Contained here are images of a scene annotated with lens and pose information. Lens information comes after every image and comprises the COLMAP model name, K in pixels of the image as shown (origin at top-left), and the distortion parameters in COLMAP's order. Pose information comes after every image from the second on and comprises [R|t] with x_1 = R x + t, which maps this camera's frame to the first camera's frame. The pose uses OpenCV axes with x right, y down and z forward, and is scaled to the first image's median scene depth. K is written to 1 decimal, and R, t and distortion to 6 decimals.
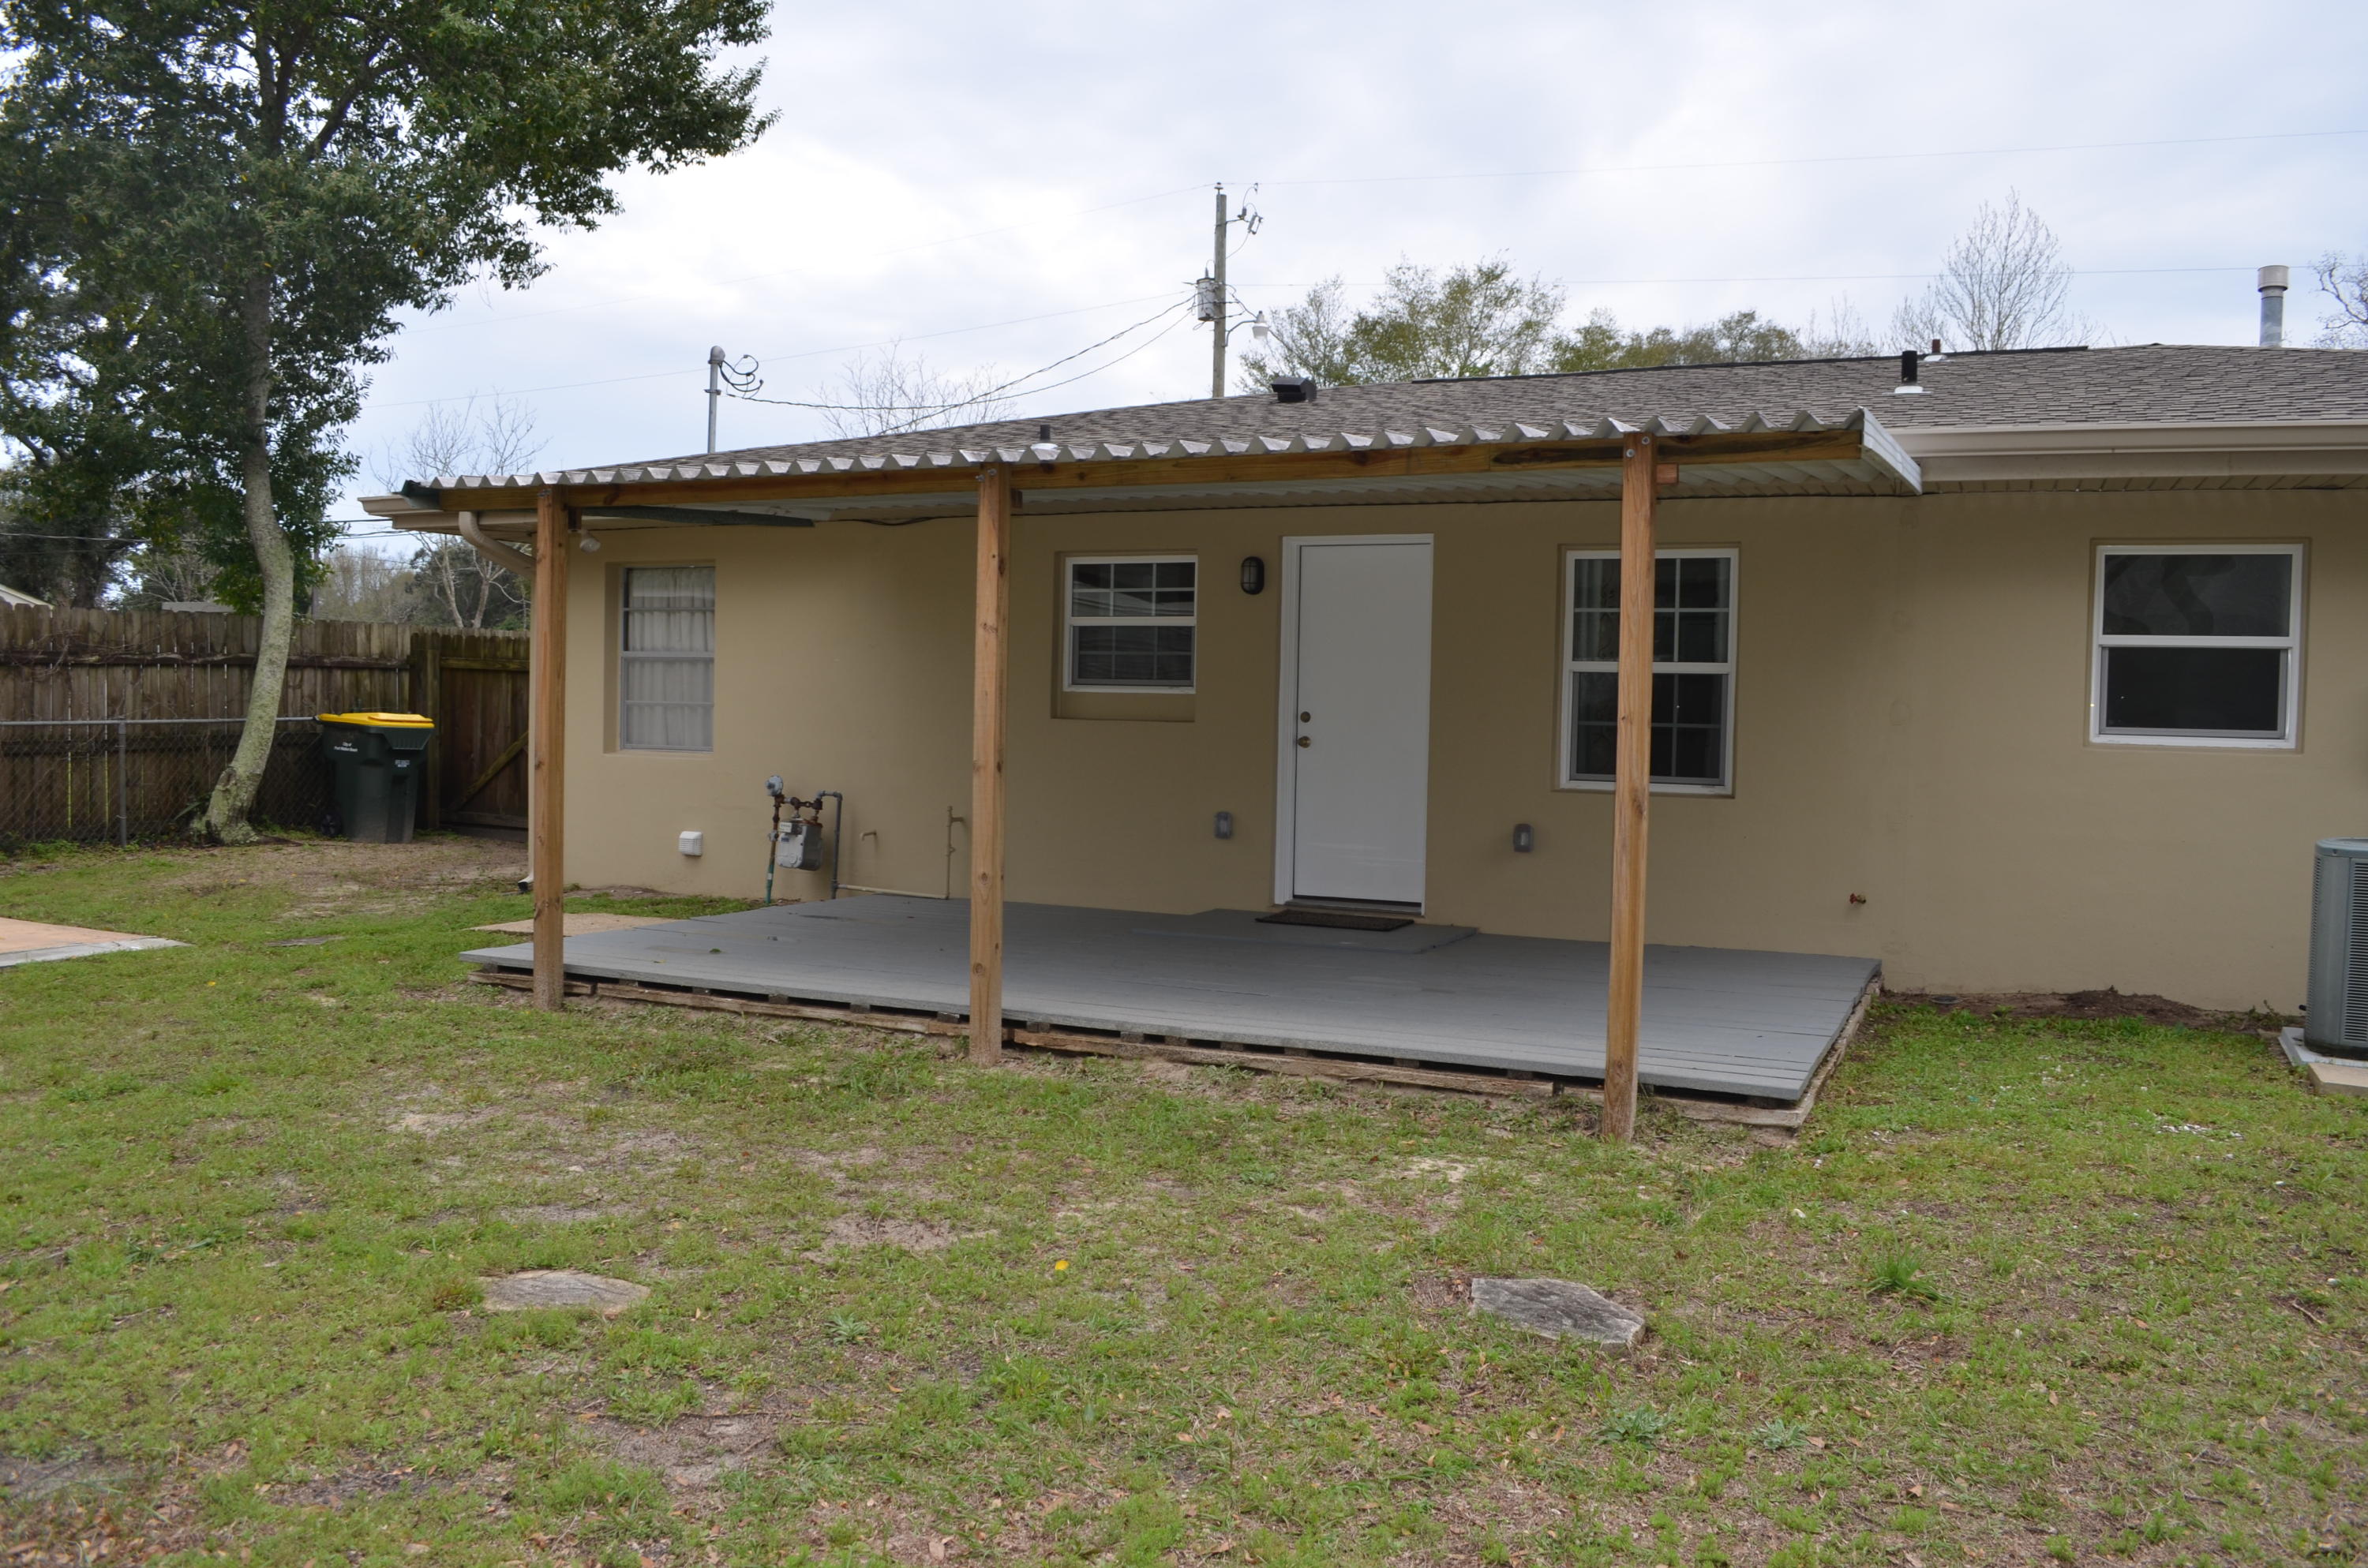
lens RADIAL K [[1873.7, 0, 1187.8], [0, 1873.7, 796.2], [0, 0, 1]] dist [-0.066639, 0.001685]
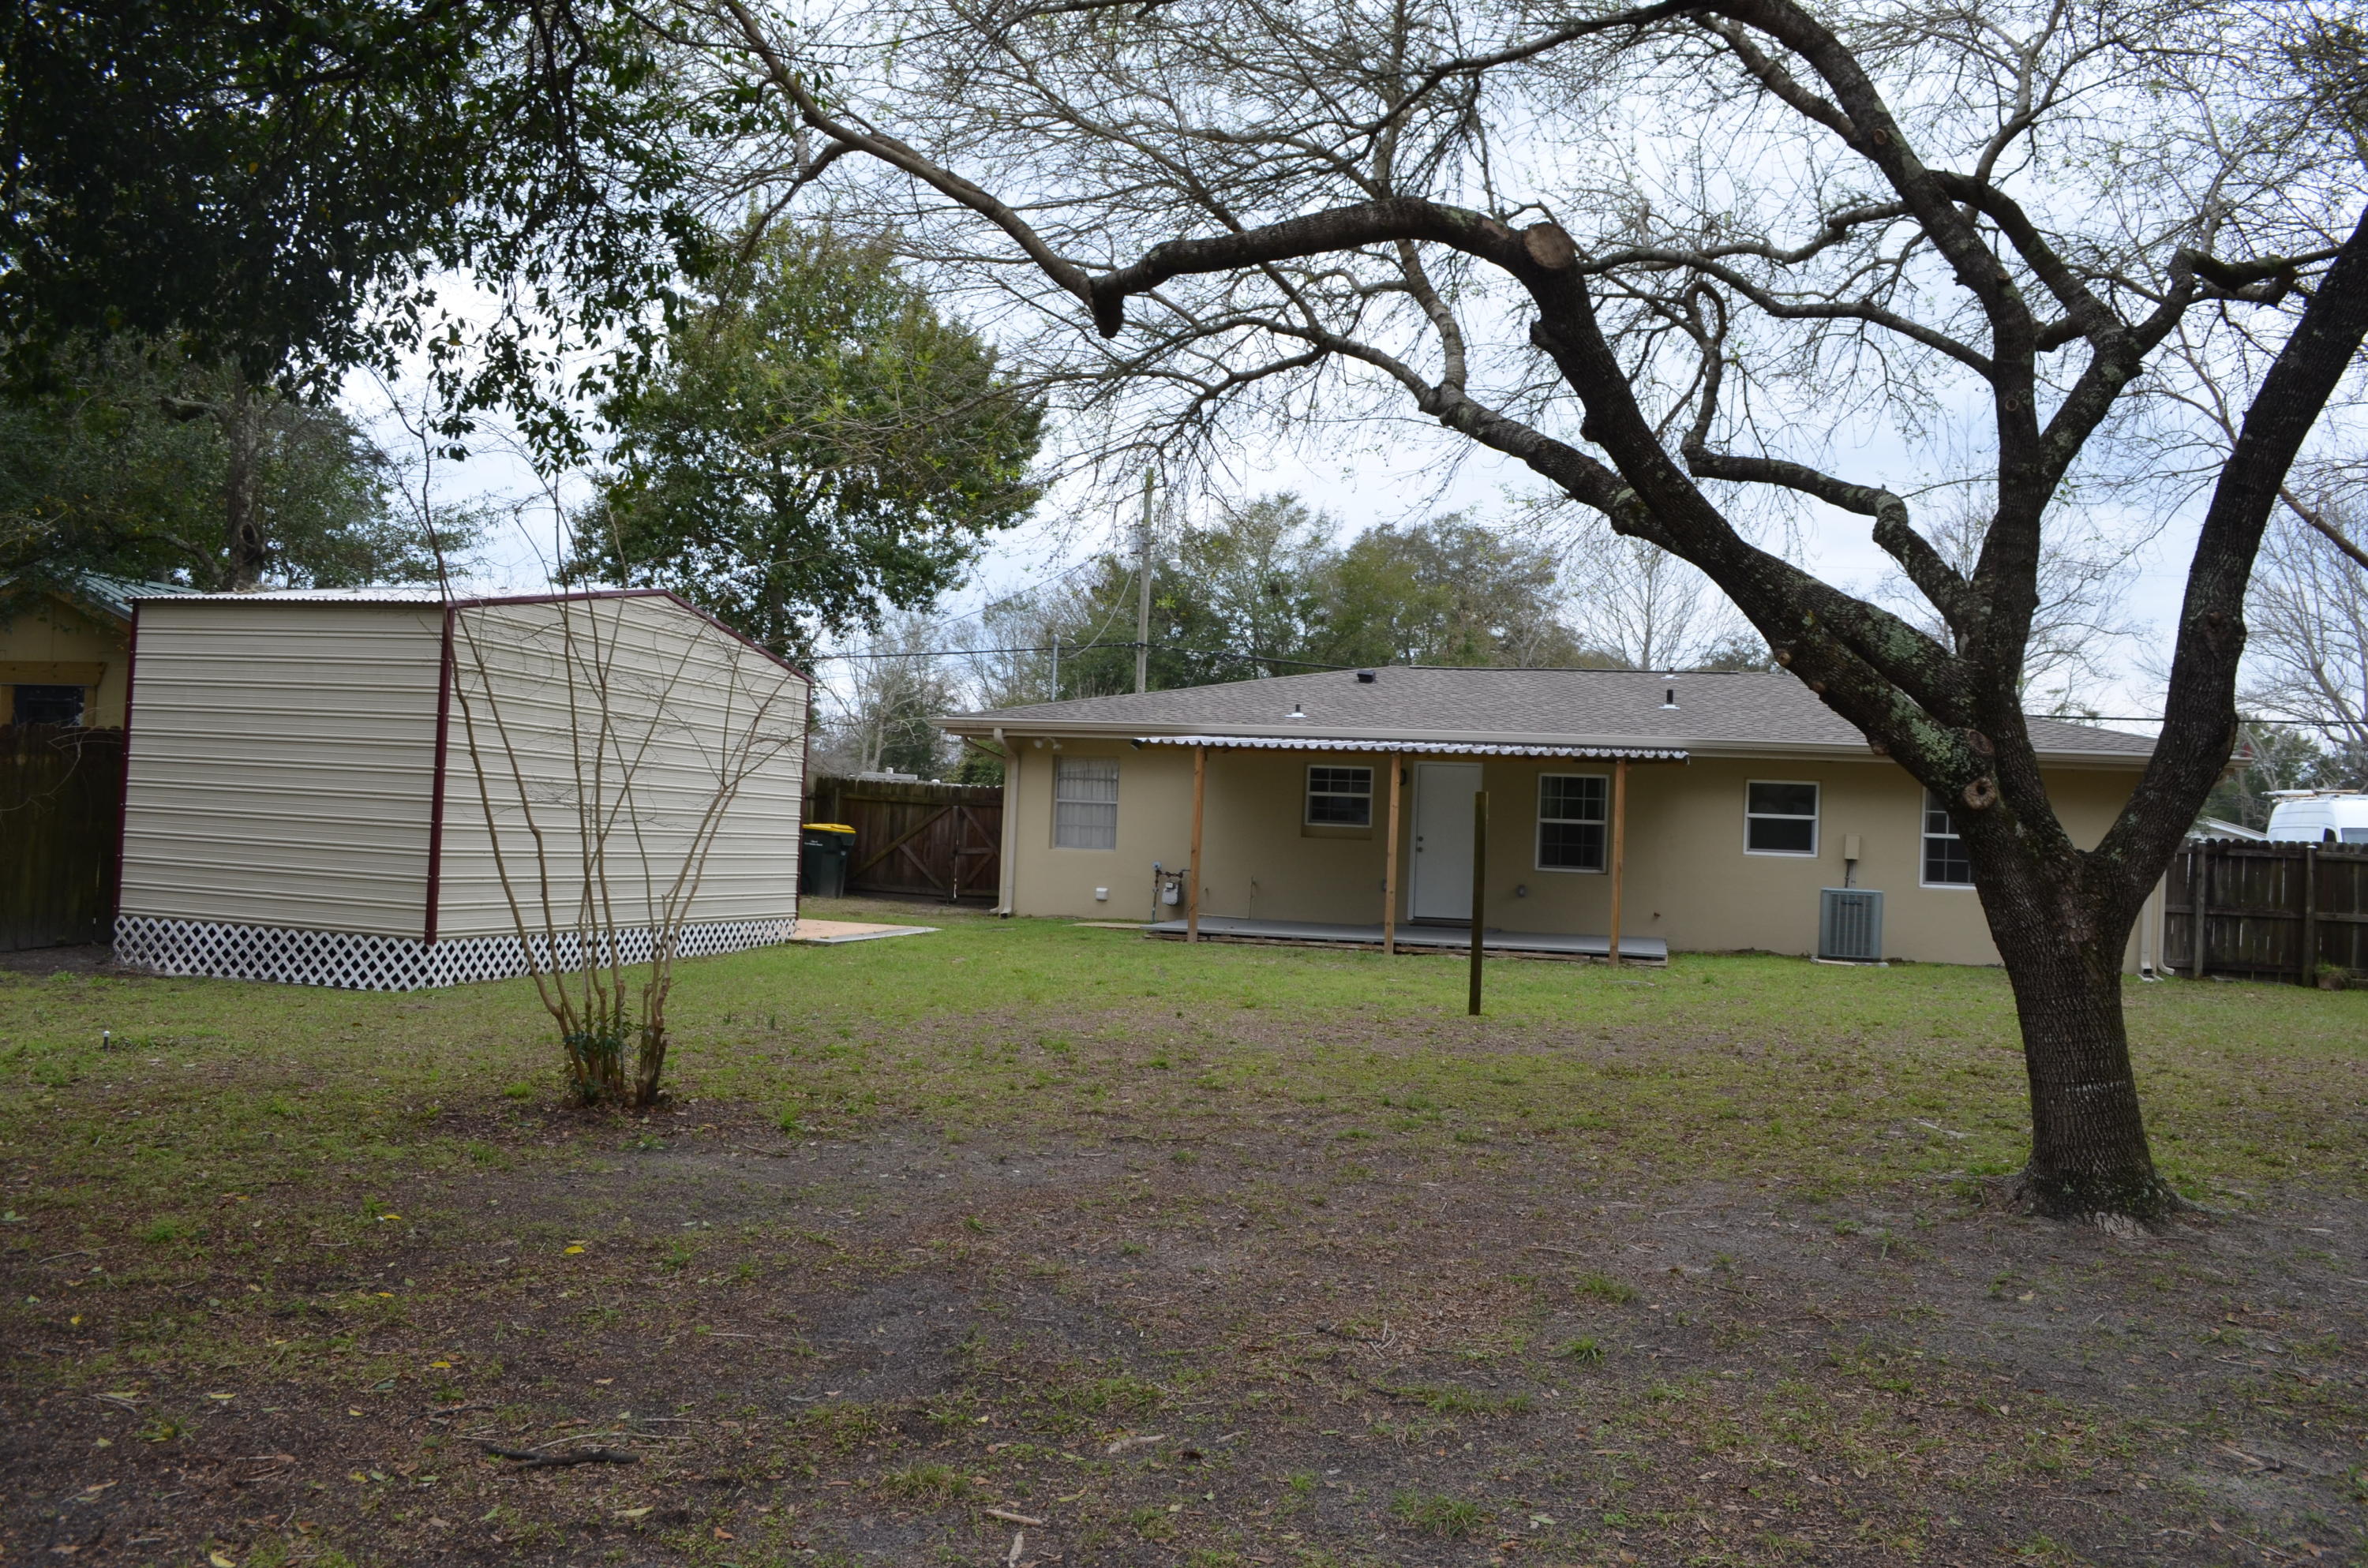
lens RADIAL K [[1873.7, 0, 1180.5], [0, 1873.7, 776.0], [0, 0, 1]] dist [-0.066639, 0.001685]
pose [[0.984313, 0.026379, 0.174450, -0.541154], [-0.013211, 0.997004, -0.076219, 0.051318], [-0.175938, 0.072719, 0.981712, -1.038611]]
